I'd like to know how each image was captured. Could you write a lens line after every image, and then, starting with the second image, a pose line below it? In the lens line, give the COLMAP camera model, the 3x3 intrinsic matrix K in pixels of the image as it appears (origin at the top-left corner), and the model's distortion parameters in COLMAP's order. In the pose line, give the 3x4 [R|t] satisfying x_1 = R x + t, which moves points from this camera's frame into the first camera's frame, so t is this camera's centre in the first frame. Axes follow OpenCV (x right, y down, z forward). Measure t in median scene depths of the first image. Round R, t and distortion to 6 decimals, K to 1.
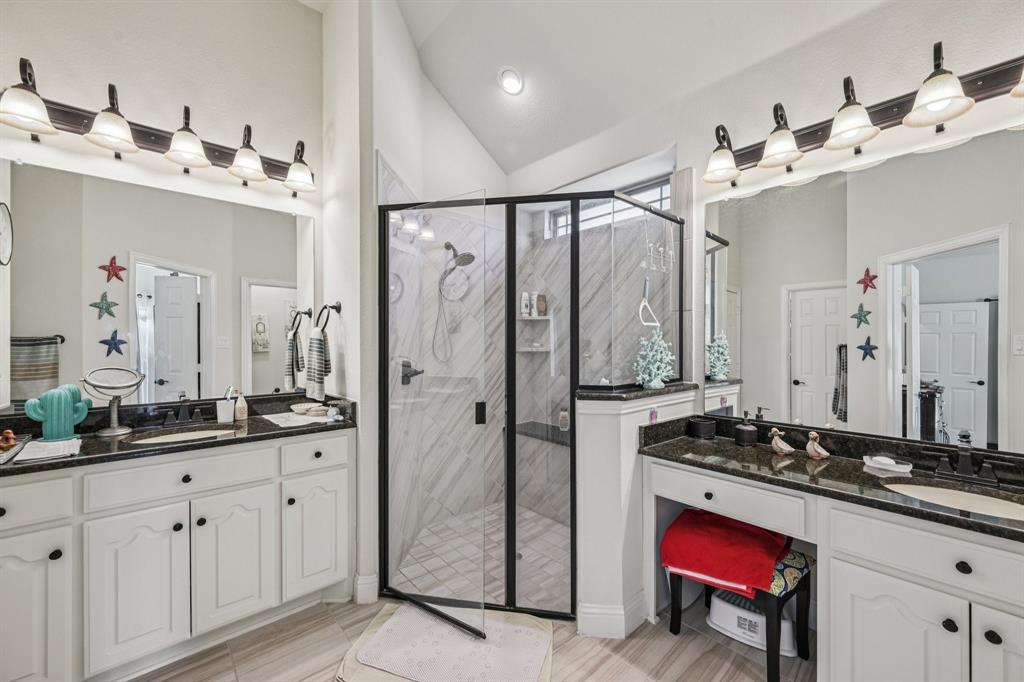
lens RADIAL K [[403.0, 0, 511.4], [0, 403.0, 343.5], [0, 0, 1]] dist [-0.000074, 0.000039]
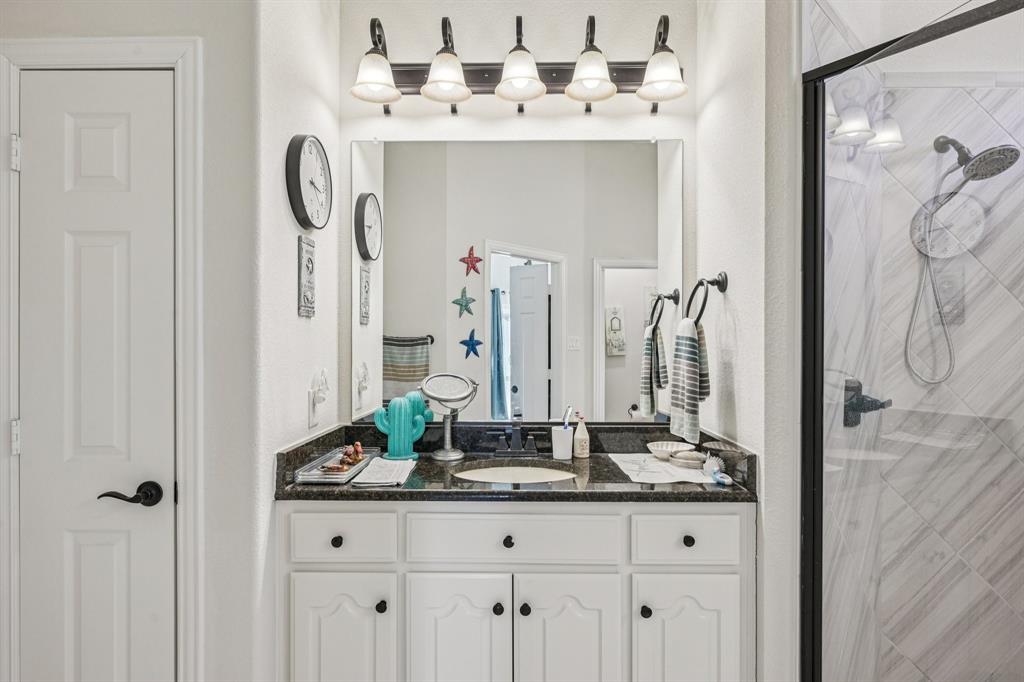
lens RADIAL K [[571.1, 0, 515.6], [0, 571.1, 346.8], [0, 0, 1]] dist [-0.001173, -0.000489]
pose [[0.741066, 0.005402, -0.671411, -0.106386], [-0.003262, 0.999985, 0.004446, -0.000418], [0.671424, -0.001105, 0.741072, 0.209523]]
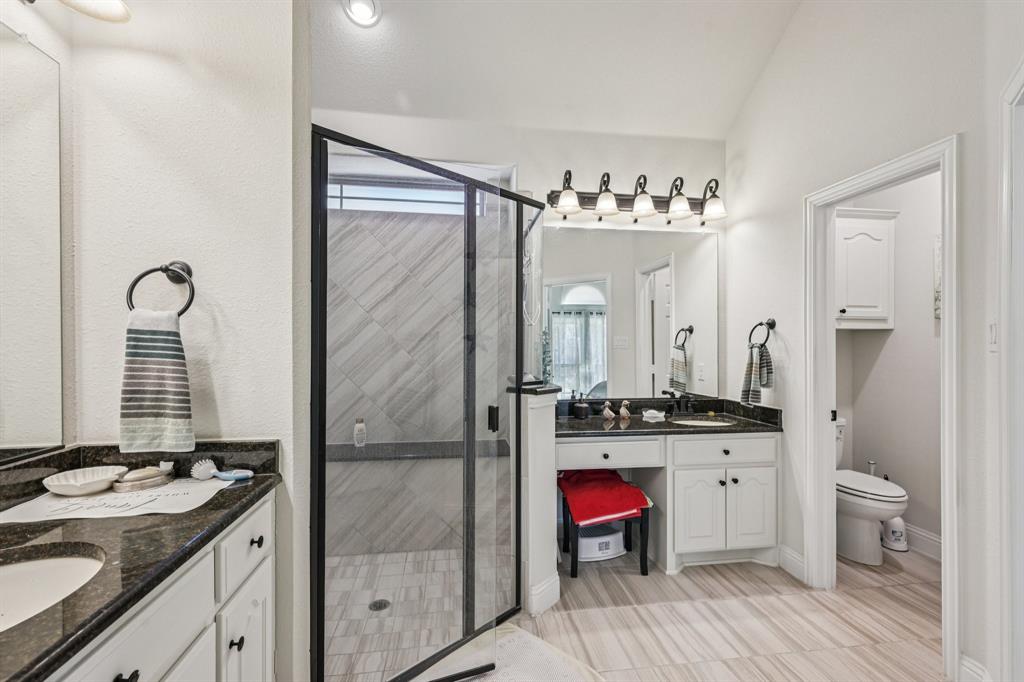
lens RADIAL K [[452.8, 0, 514.1], [0, 452.8, 345.0], [0, 0, 1]] dist [0.001159, 0.000211]
pose [[0.549737, -0.001159, 0.835337, -0.668929], [-0.003446, 0.999987, 0.003656, 0.003476], [-0.835331, -0.004888, 0.549726, 0.309792]]
